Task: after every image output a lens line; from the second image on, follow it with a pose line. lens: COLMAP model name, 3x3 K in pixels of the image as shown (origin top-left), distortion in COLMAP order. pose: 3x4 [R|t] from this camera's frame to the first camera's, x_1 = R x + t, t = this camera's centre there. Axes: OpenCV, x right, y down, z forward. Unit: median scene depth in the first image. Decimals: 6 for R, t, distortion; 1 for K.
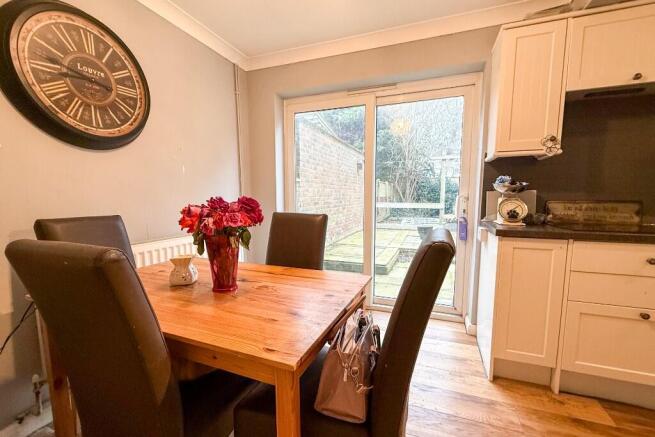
lens RADIAL K [[280.9, 0, 316.2], [0, 280.9, 227.3], [0, 0, 1]] dist [0.000270, -0.000188]
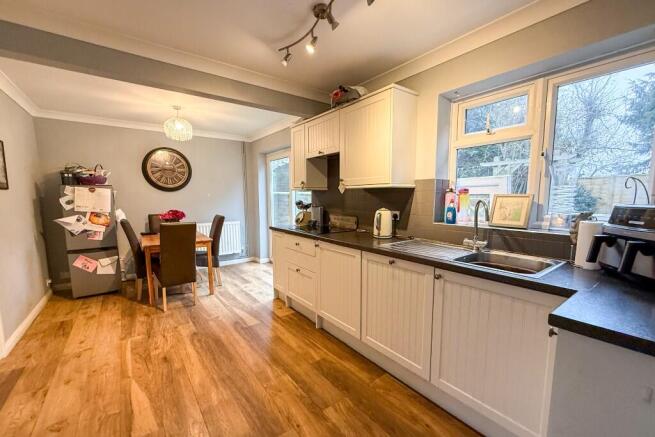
lens RADIAL K [[275.0, 0, 327.5], [0, 275.0, 218.5], [0, 0, 1]] dist [-0.001145, -0.000093]
pose [[0.848168, 0.039811, -0.528229, 1.871562], [-0.052083, 0.998608, -0.008367, -0.054306], [0.527161, 0.034608, 0.849061, -0.492639]]
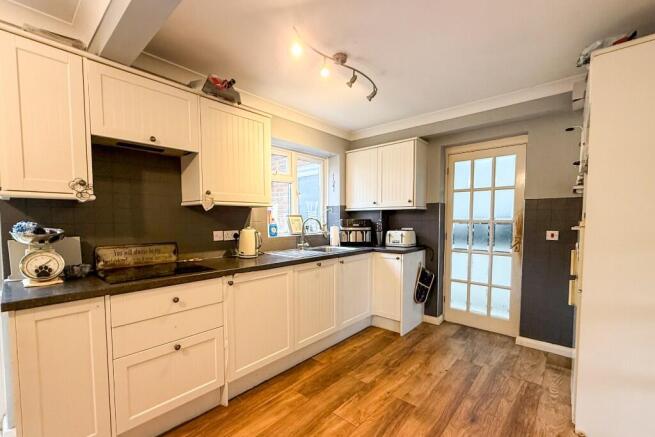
lens RADIAL K [[280.9, 0, 316.2], [0, 280.9, 227.3], [0, 0, 1]] dist [0.000270, -0.000188]
pose [[0.358783, -0.031269, 0.932897, 0.254668], [0.102040, 0.994763, -0.005901, -0.087901], [-0.927827, 0.097310, 0.360094, 0.006164]]
